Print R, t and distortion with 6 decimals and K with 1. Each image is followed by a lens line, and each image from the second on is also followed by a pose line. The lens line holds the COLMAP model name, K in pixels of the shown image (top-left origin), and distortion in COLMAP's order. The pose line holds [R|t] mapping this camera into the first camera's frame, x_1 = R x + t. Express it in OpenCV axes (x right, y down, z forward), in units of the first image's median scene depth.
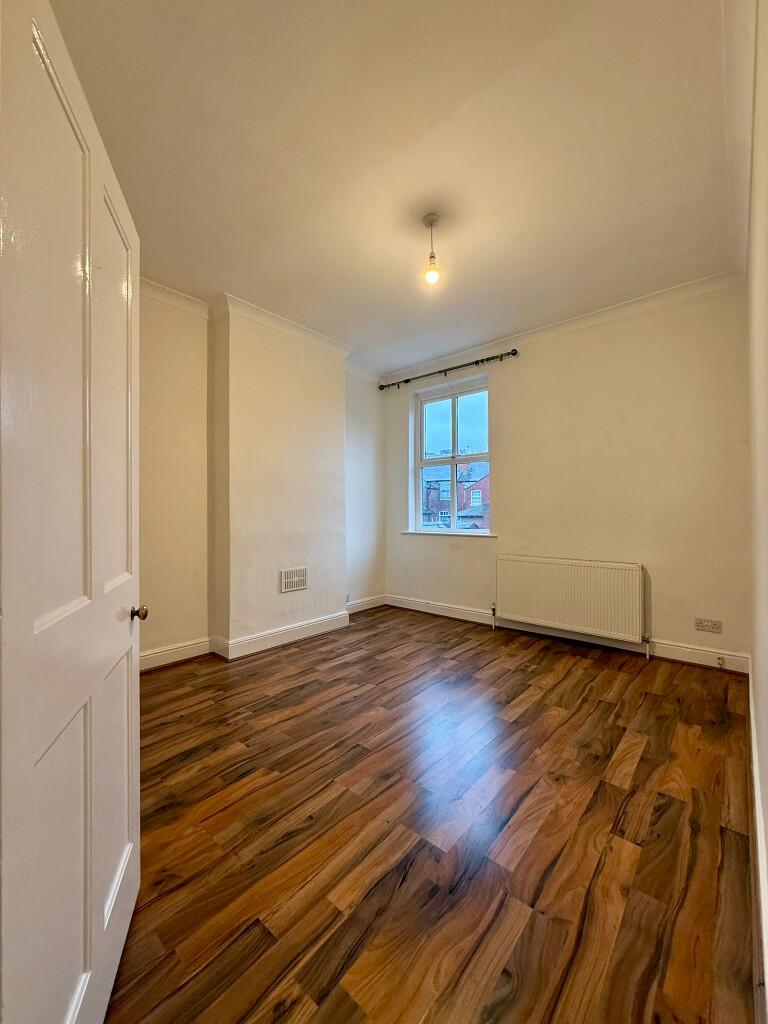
lens RADIAL K [[405.9, 0, 383.7], [0, 405.9, 509.7], [0, 0, 1]] dist [0.003115, -0.000310]
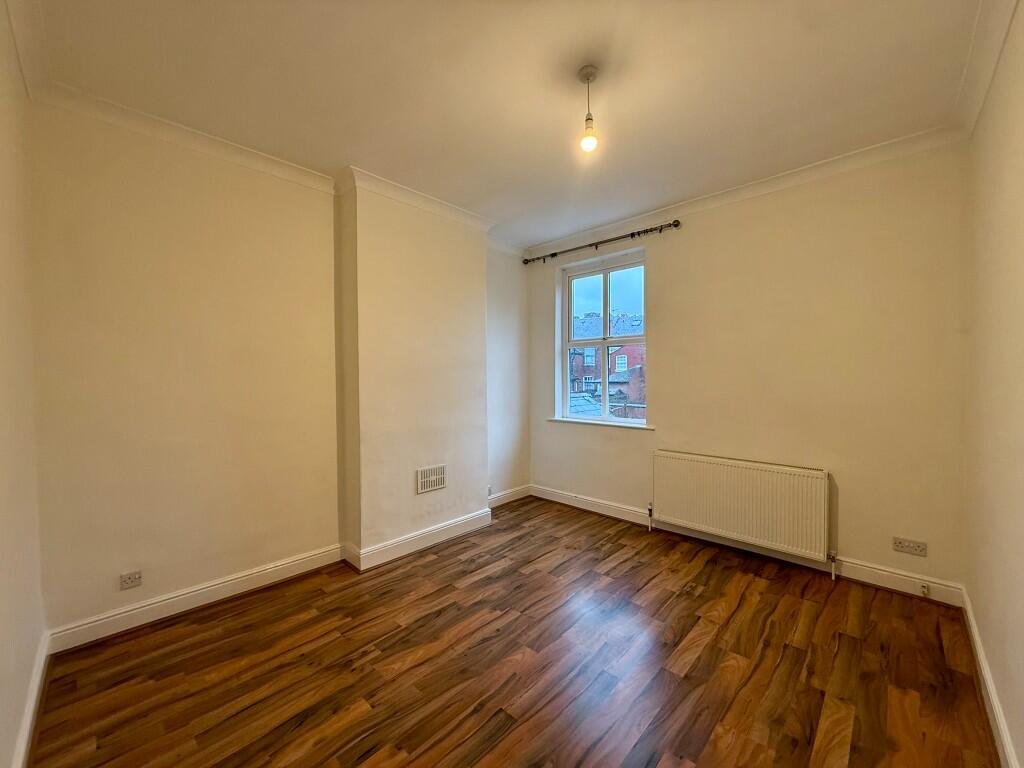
lens RADIAL K [[405.9, 0, 509.4], [0, 405.9, 384.0], [0, 0, 1]] dist [0.003115, -0.000310]
pose [[0.999086, -0.002409, -0.042681, -0.005201], [0.003647, 0.999574, 0.028953, -0.079310], [0.042593, -0.029083, 0.998669, 0.111922]]
